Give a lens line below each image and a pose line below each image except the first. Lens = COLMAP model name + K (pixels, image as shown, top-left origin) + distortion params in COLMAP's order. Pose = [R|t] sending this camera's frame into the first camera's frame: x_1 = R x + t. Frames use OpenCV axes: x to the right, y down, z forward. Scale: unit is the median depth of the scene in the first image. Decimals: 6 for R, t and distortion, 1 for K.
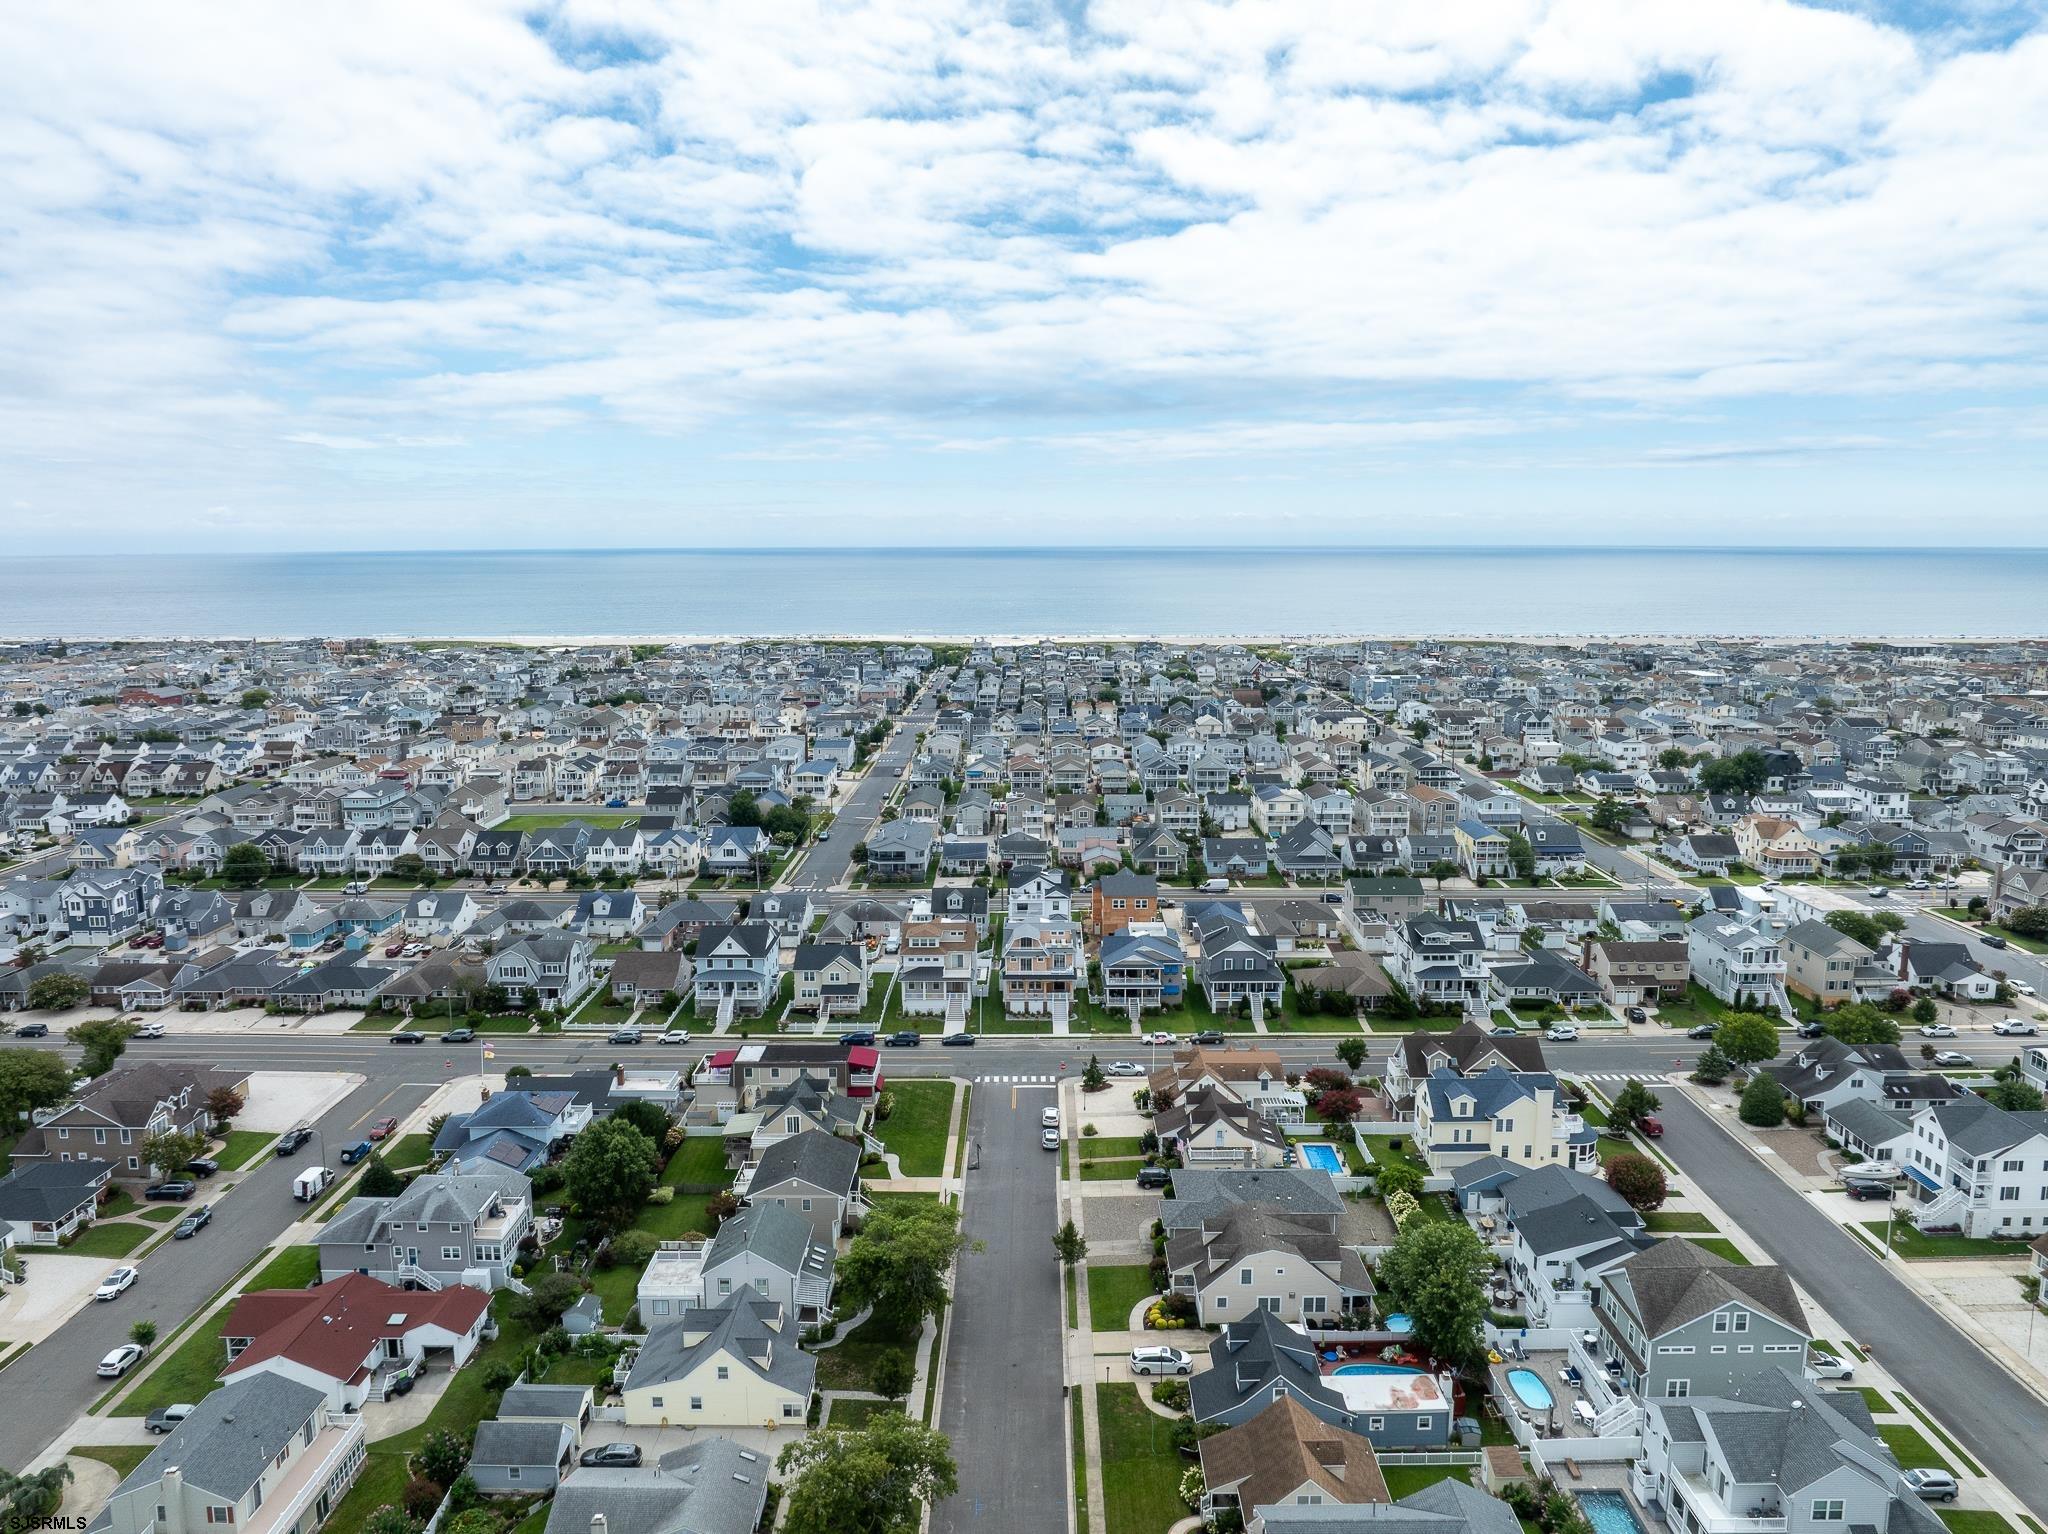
lens RADIAL K [[1440.5, 0, 1026.8], [0, 1440.5, 758.2], [0, 0, 1]] dist [-0.042933, 0.002060]
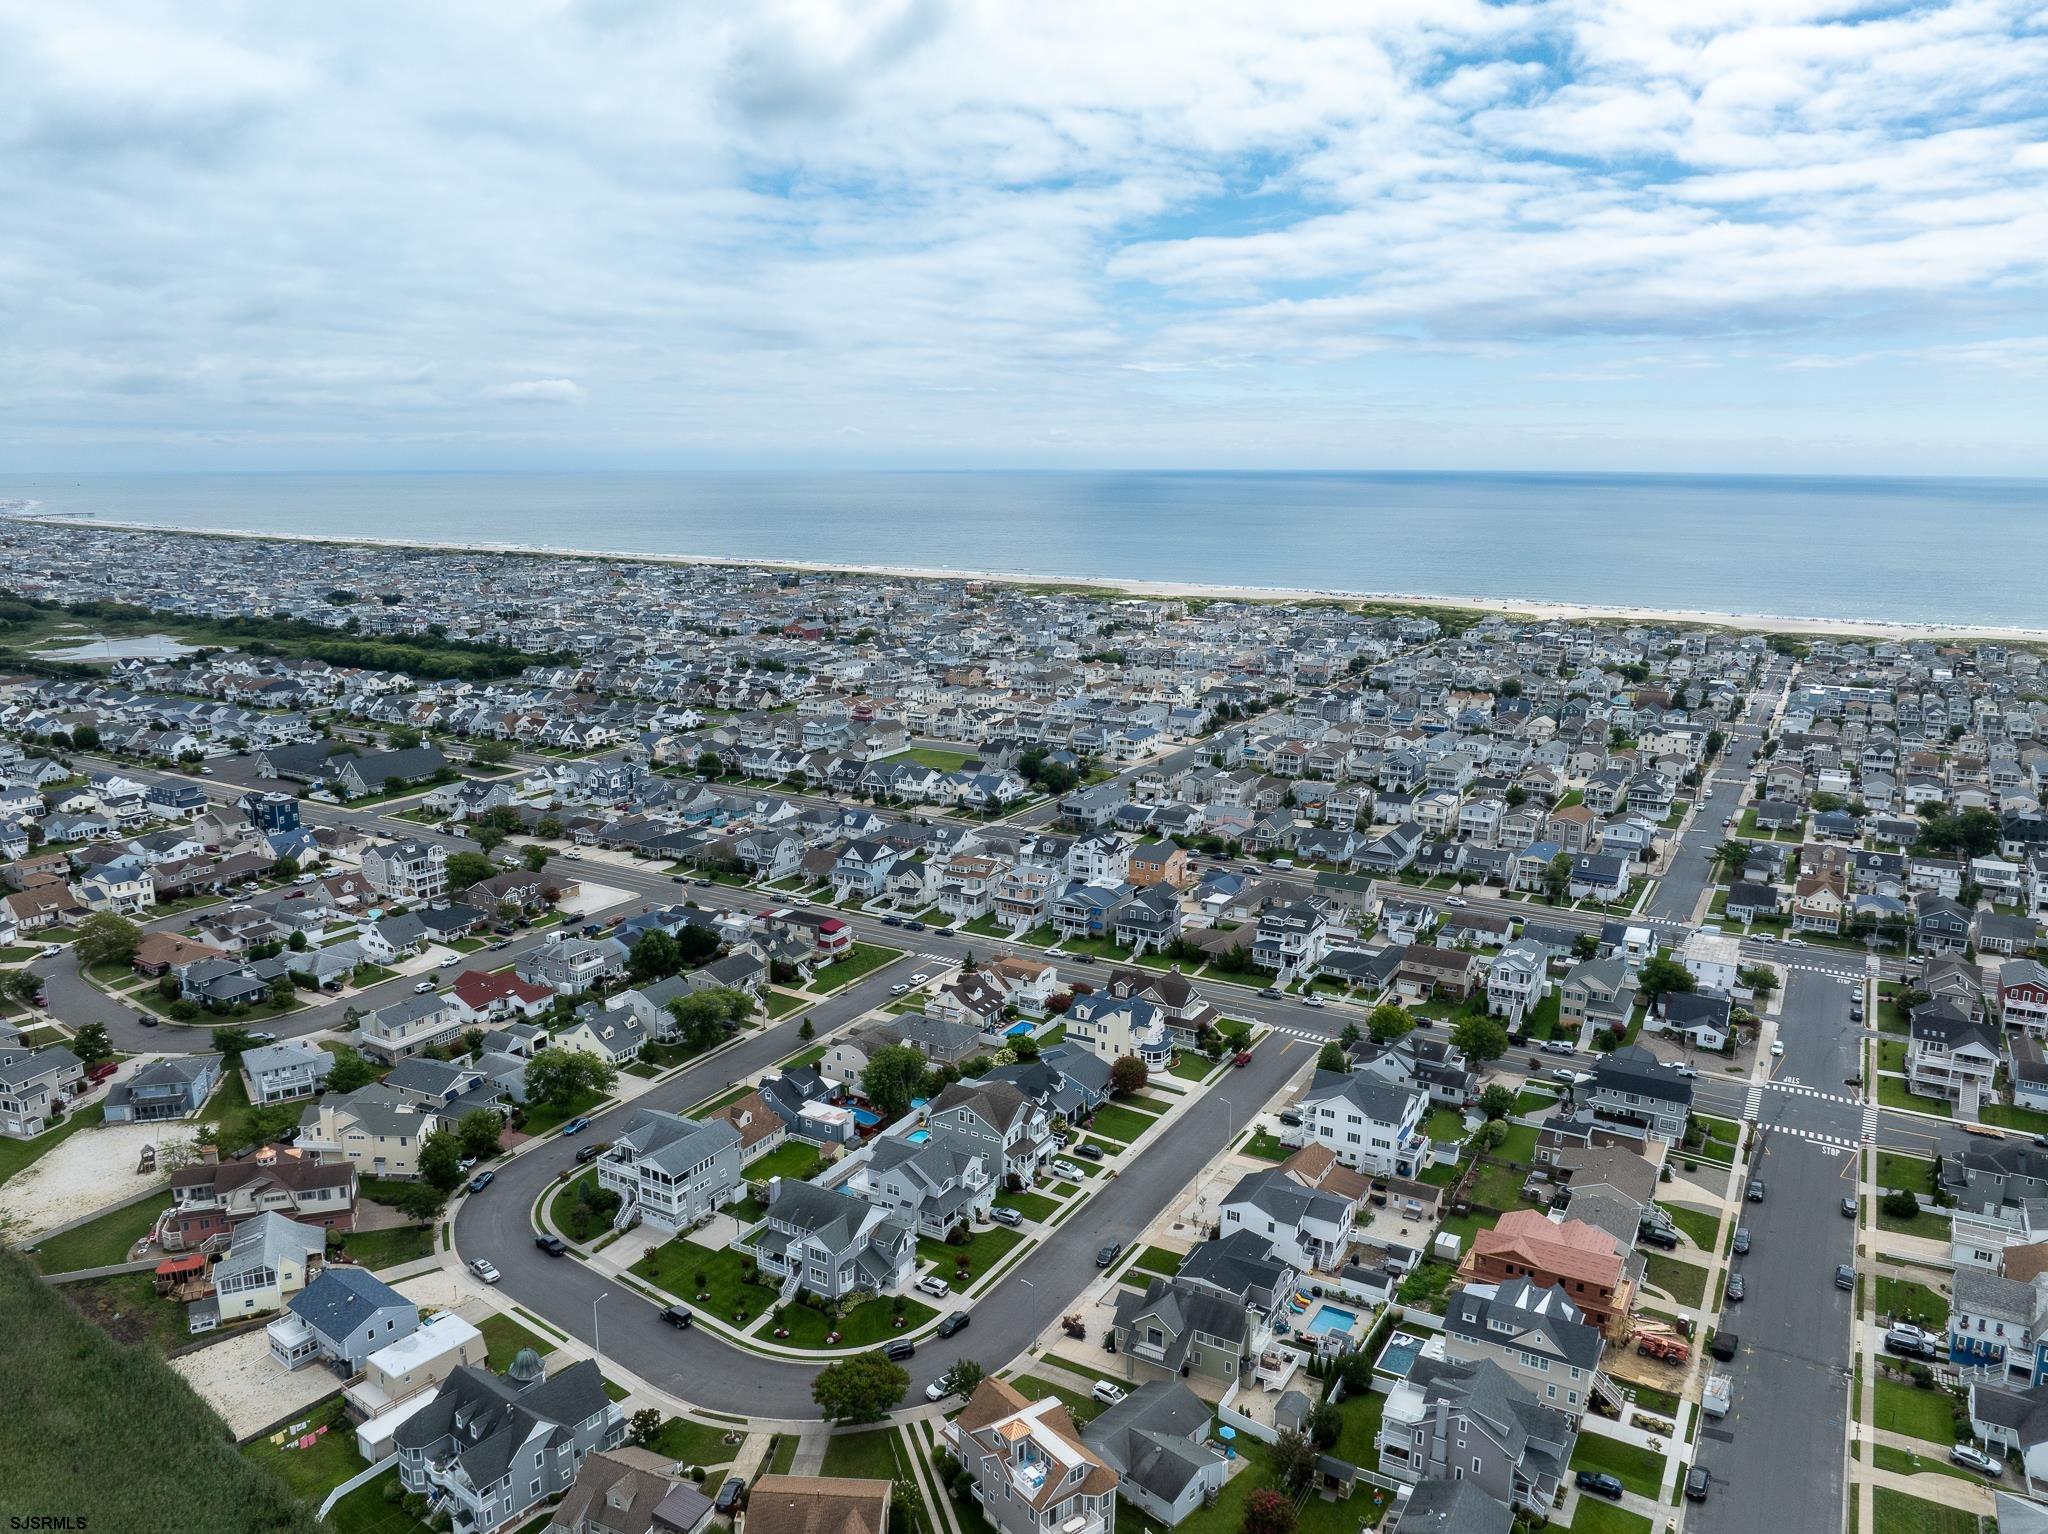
lens RADIAL K [[1440.5, 0, 1026.8], [0, 1440.5, 758.2], [0, 0, 1]] dist [-0.042933, 0.002060]
pose [[0.866630, 0.106049, -0.487551, 0.728588], [-0.080056, 0.994046, 0.073917, -0.108676], [0.492487, -0.025027, 0.869960, -0.296897]]
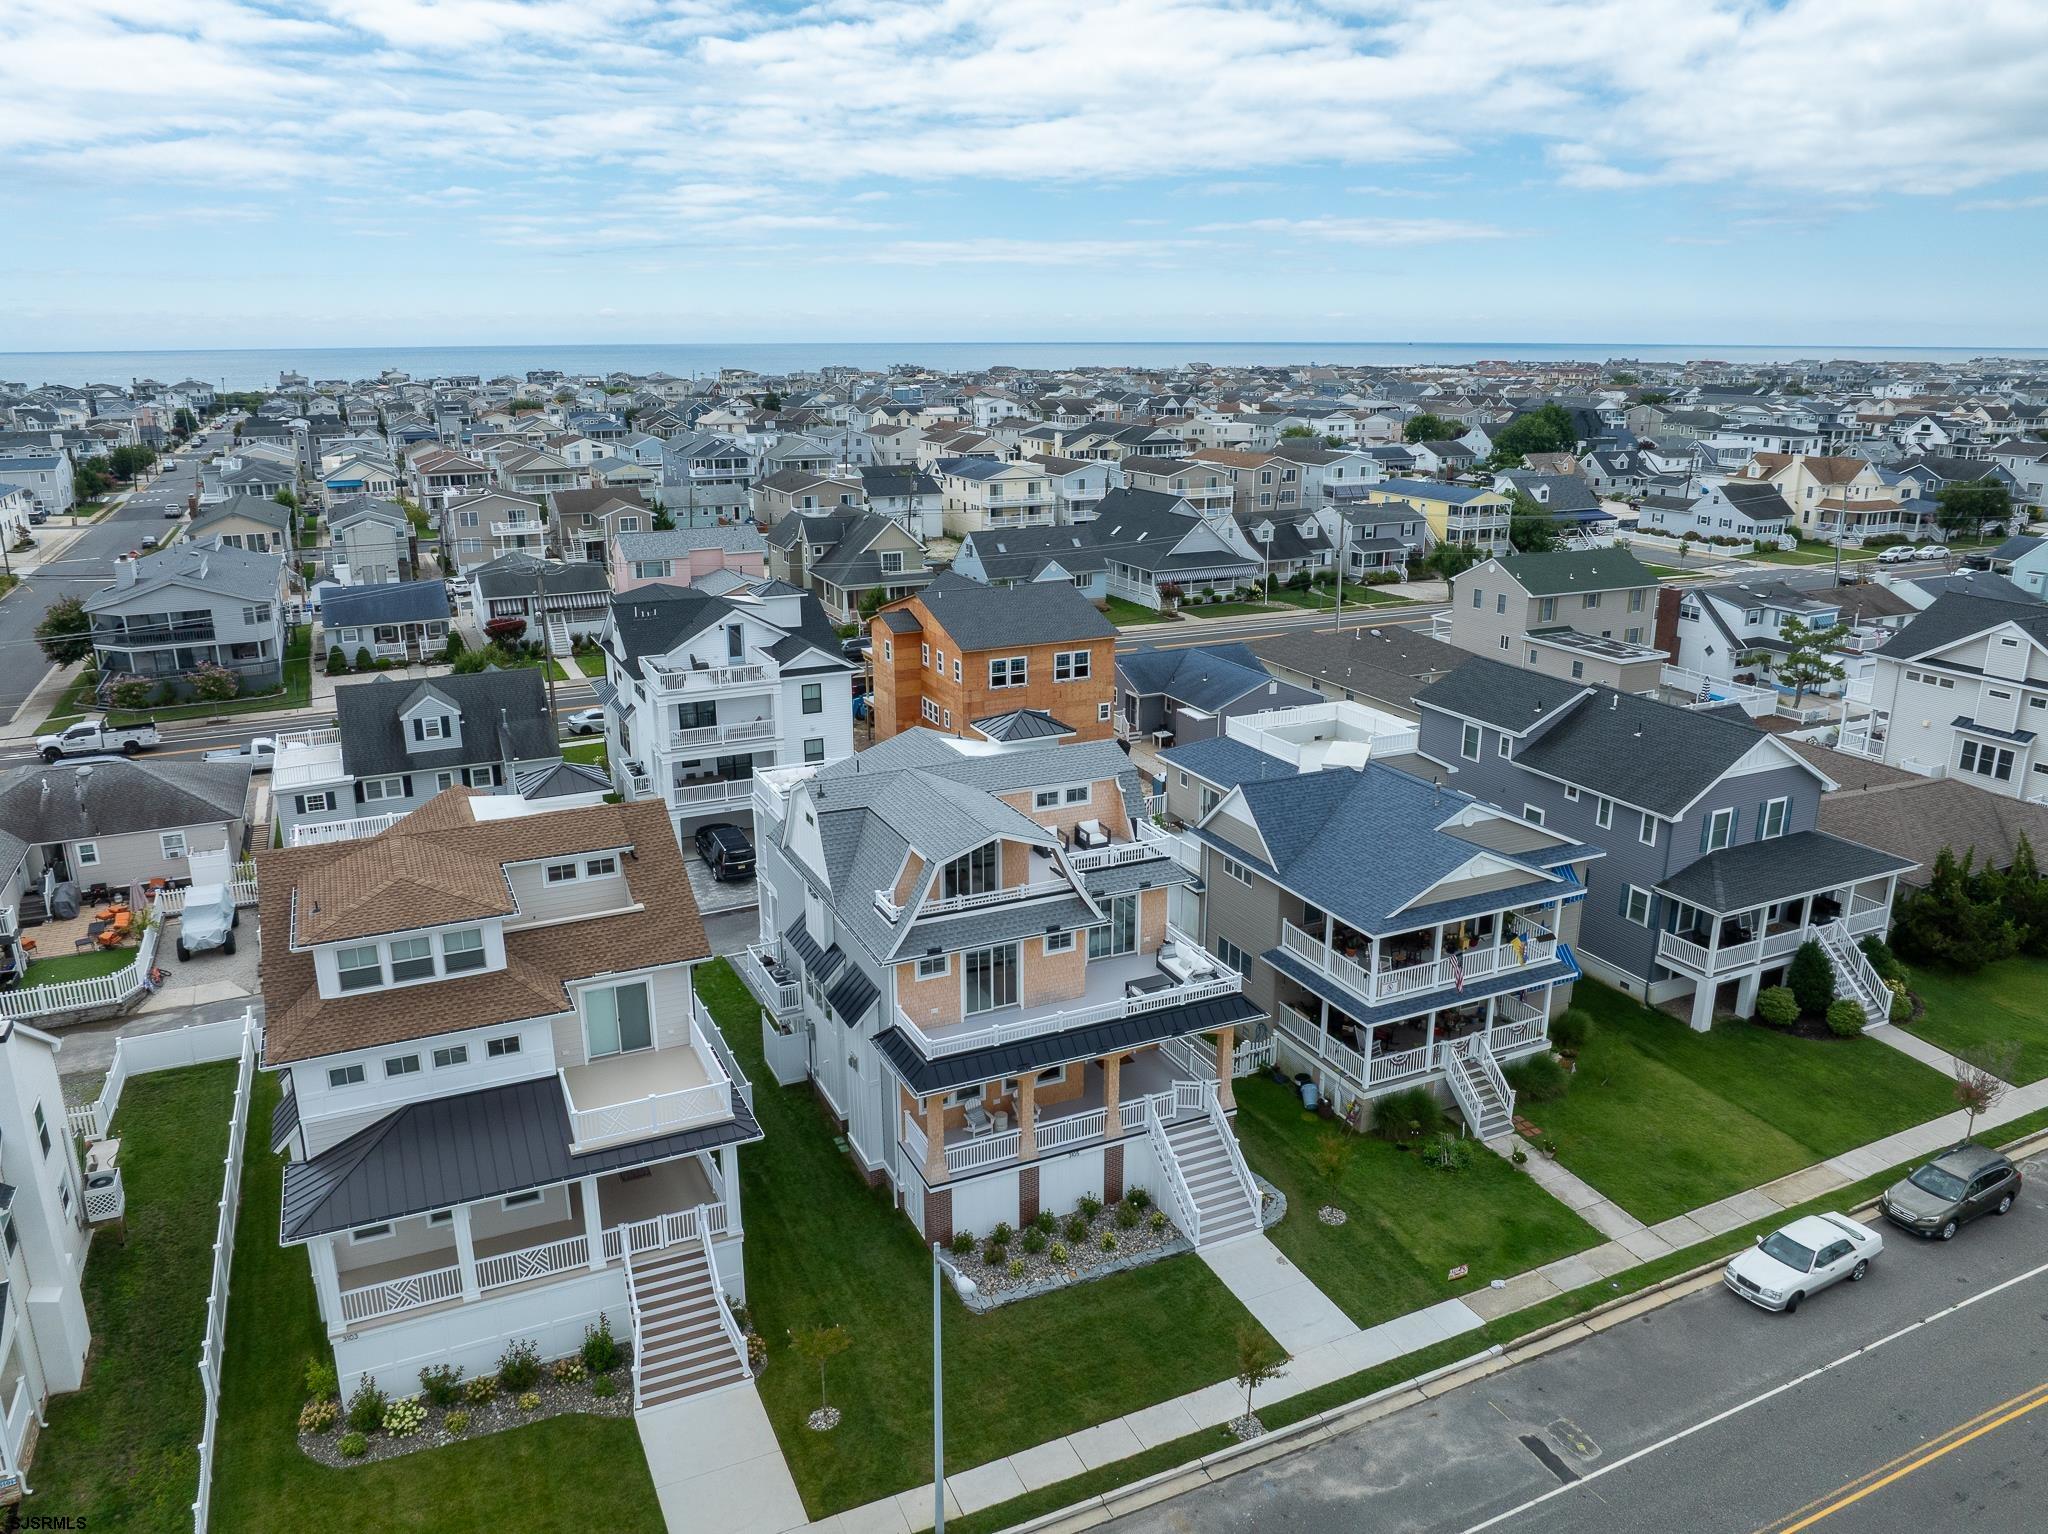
lens RADIAL K [[1440.5, 0, 1026.8], [0, 1440.5, 758.2], [0, 0, 1]] dist [-0.042933, 0.002060]
pose [[0.900860, -0.120609, 0.417020, -0.073826], [0.064583, 0.987175, 0.145993, 0.085759], [-0.429280, -0.104587, 0.897096, 0.825123]]
